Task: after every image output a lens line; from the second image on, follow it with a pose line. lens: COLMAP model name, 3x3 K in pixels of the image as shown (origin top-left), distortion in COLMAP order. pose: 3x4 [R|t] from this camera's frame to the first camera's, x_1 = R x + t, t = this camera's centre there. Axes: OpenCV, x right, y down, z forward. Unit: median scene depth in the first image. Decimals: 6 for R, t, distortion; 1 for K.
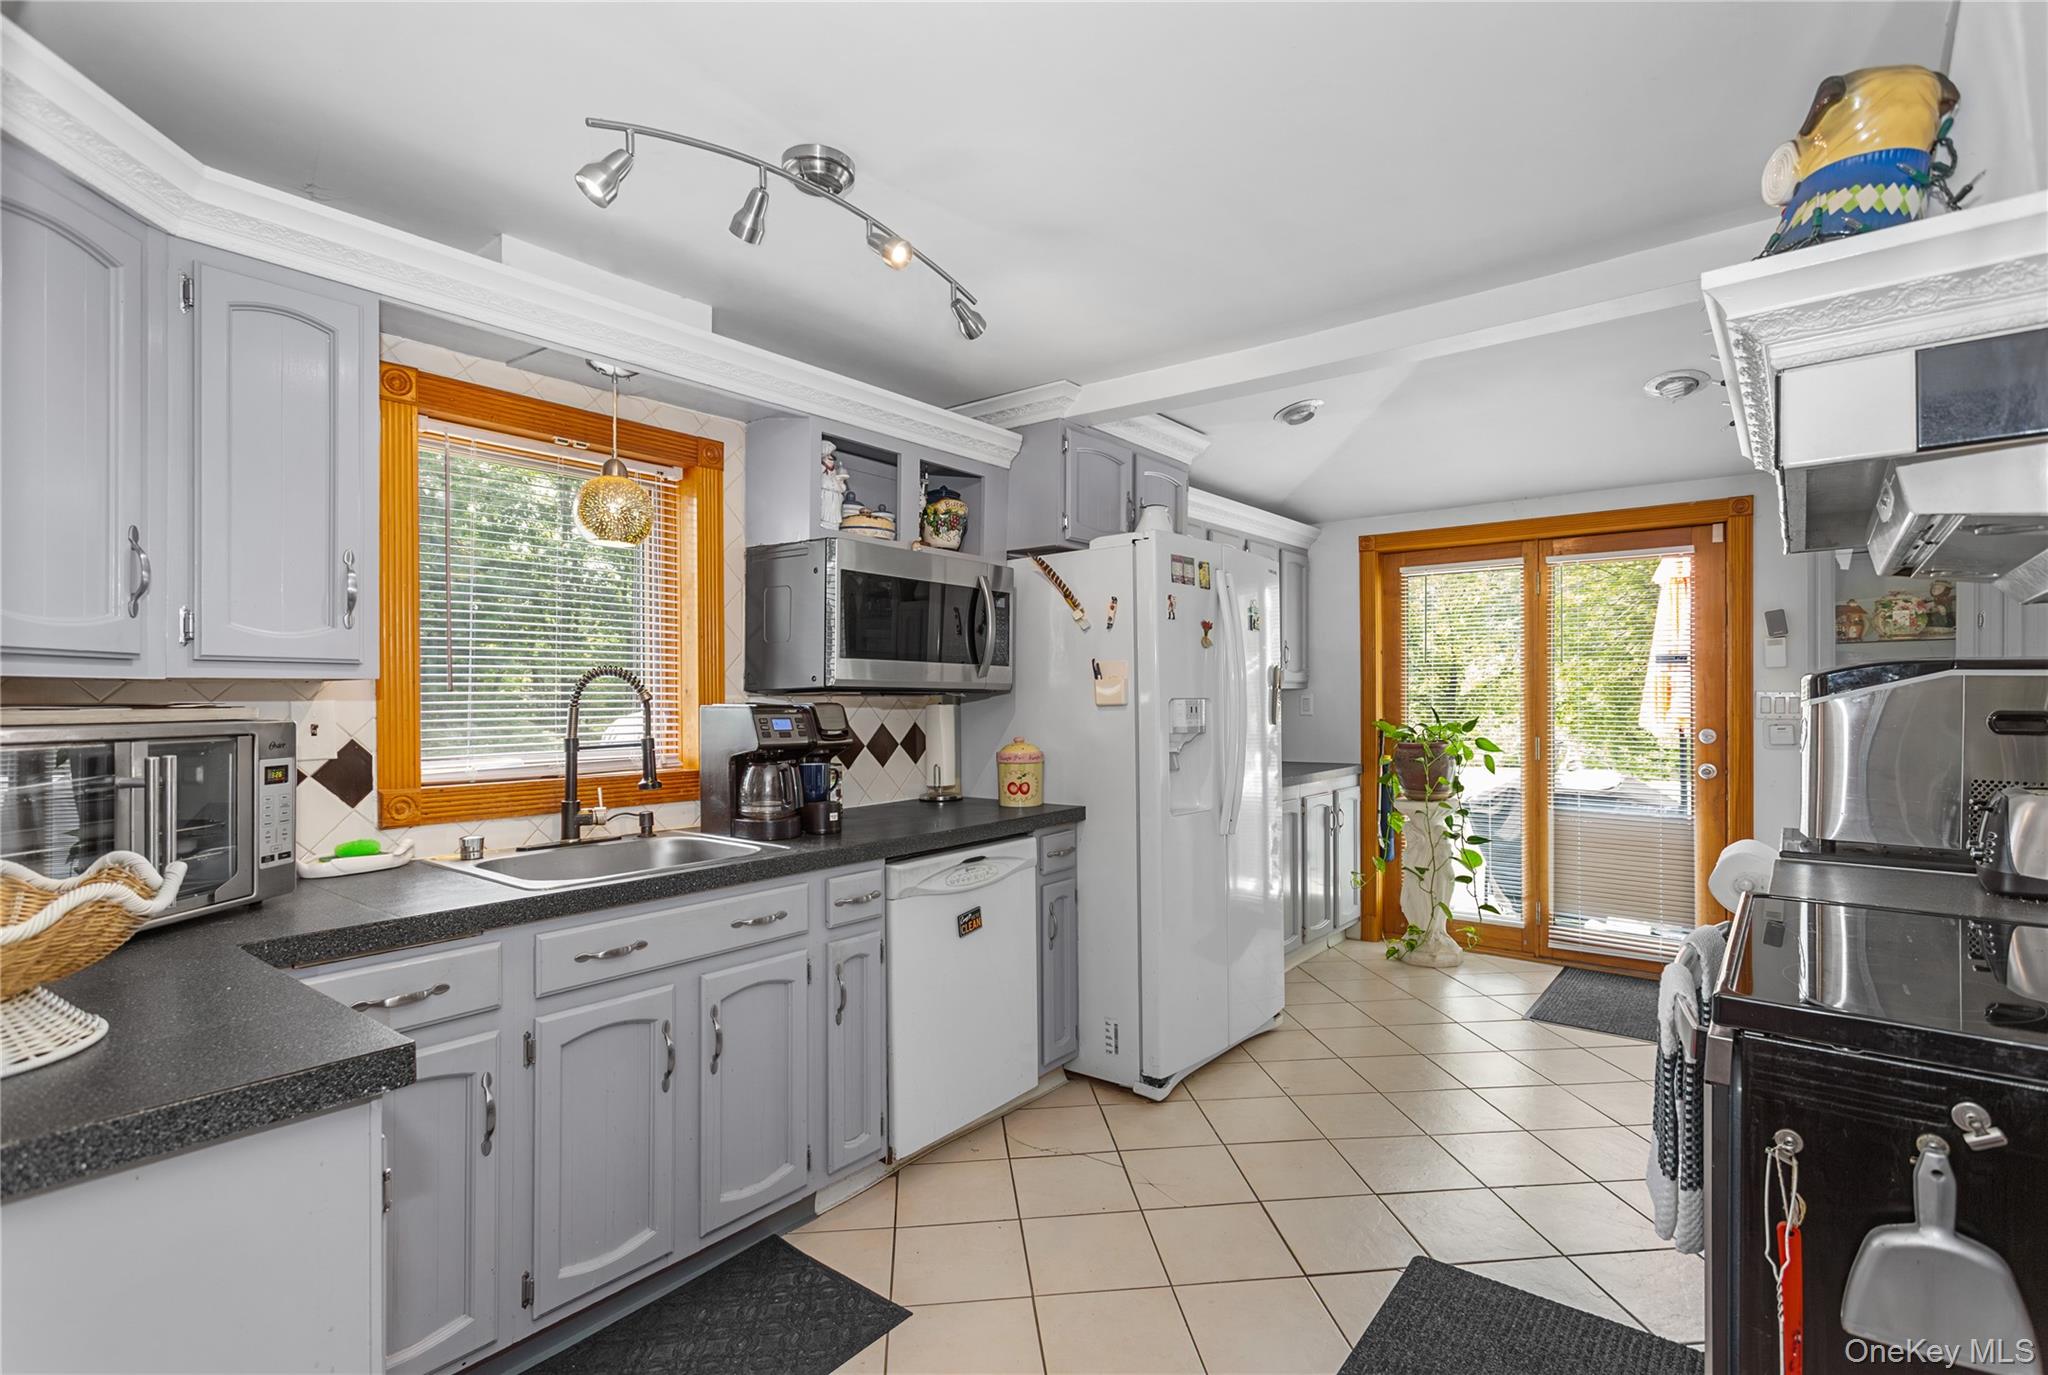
lens RADIAL K [[982.7, 0, 1024.0], [0, 982.7, 687.5], [0, 0, 1]] dist [0.000452, 0.000063]
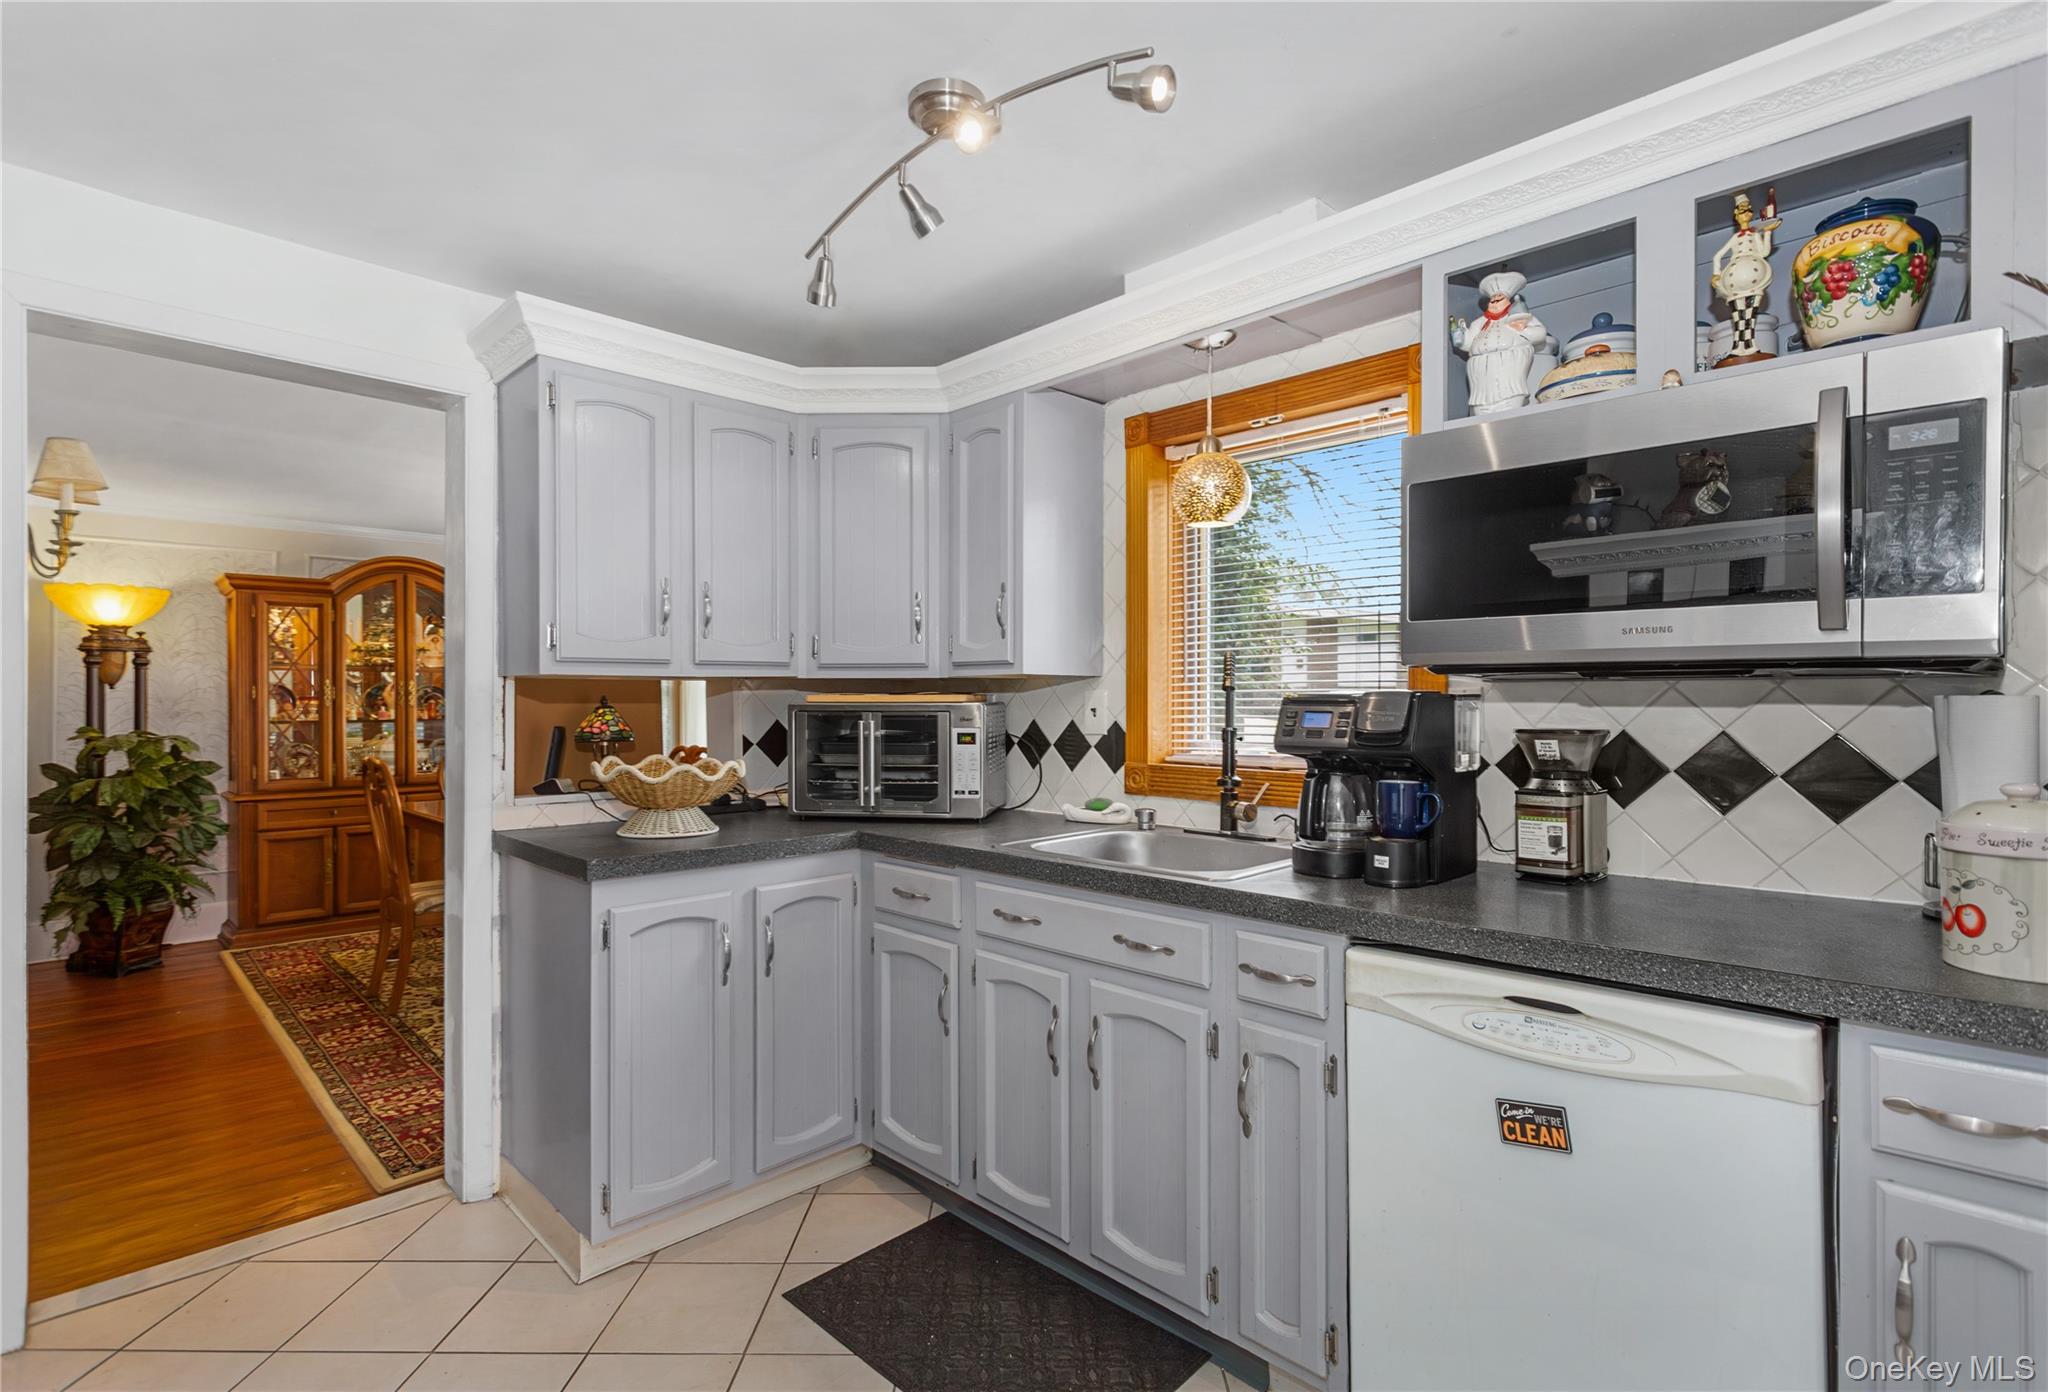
lens RADIAL K [[989.9, 0, 1024.0], [0, 989.9, 696.0], [0, 0, 1]] dist [0.000156, 0.000123]
pose [[-0.115062, -0.000818, -0.993358, 0.573167], [0.011292, 0.999934, -0.002132, 0.020674], [0.993294, -0.011462, -0.115045, 0.960563]]
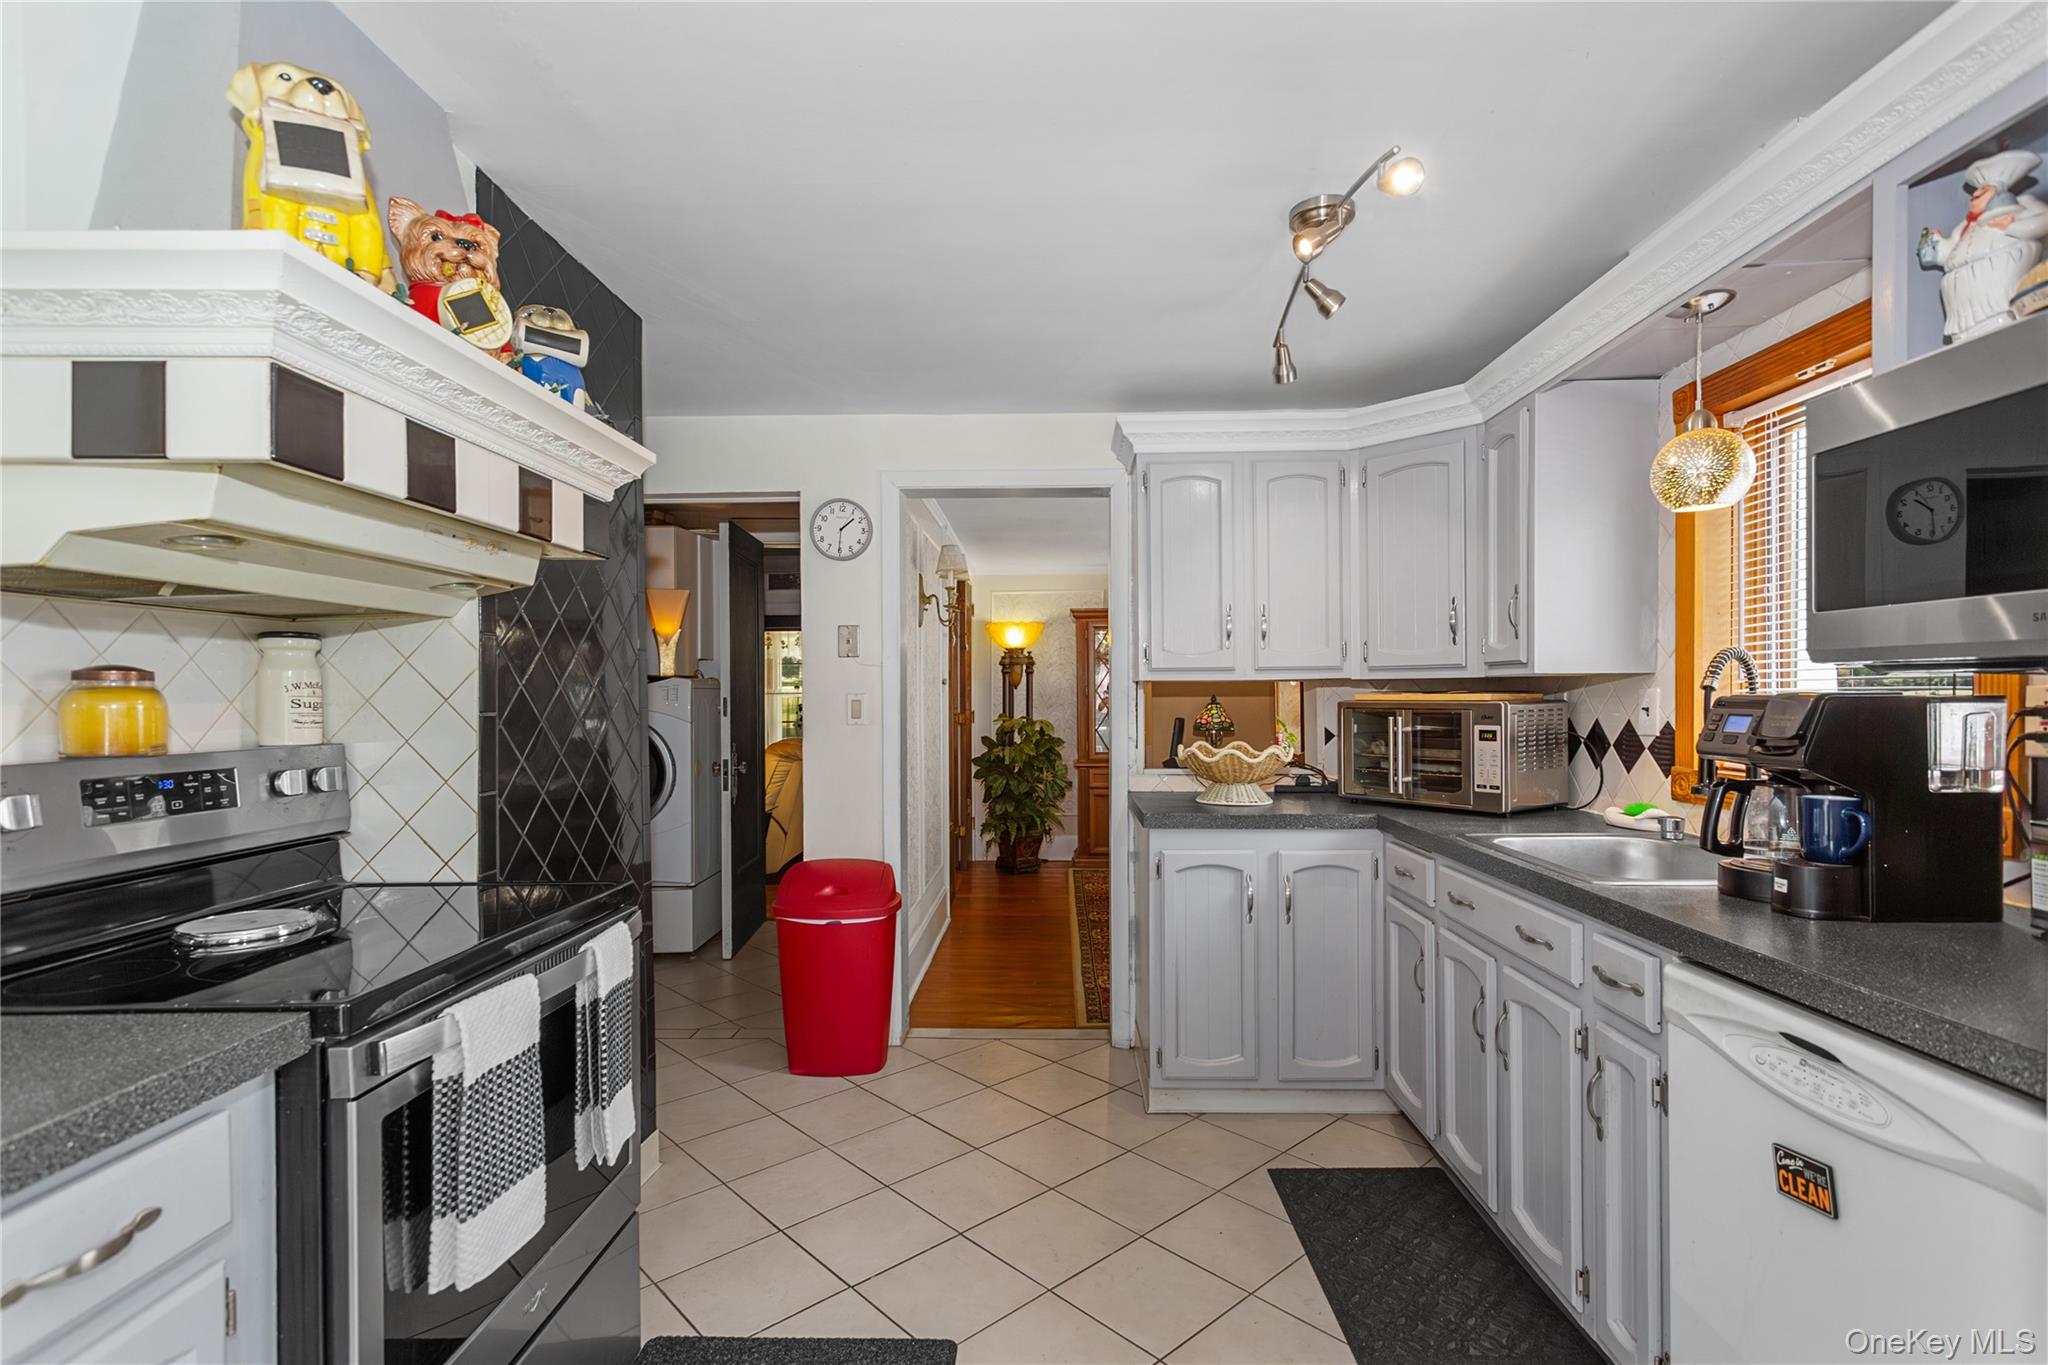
lens RADIAL K [[971.8, 0, 1022.9], [0, 971.8, 696.4], [0, 0, 1]] dist [0.000422, -0.000179]
pose [[-0.801780, 0.007943, -0.597567, 0.595516], [0.013326, 0.999901, -0.004590, 0.017094], [0.597471, -0.011644, -0.801806, 1.375978]]
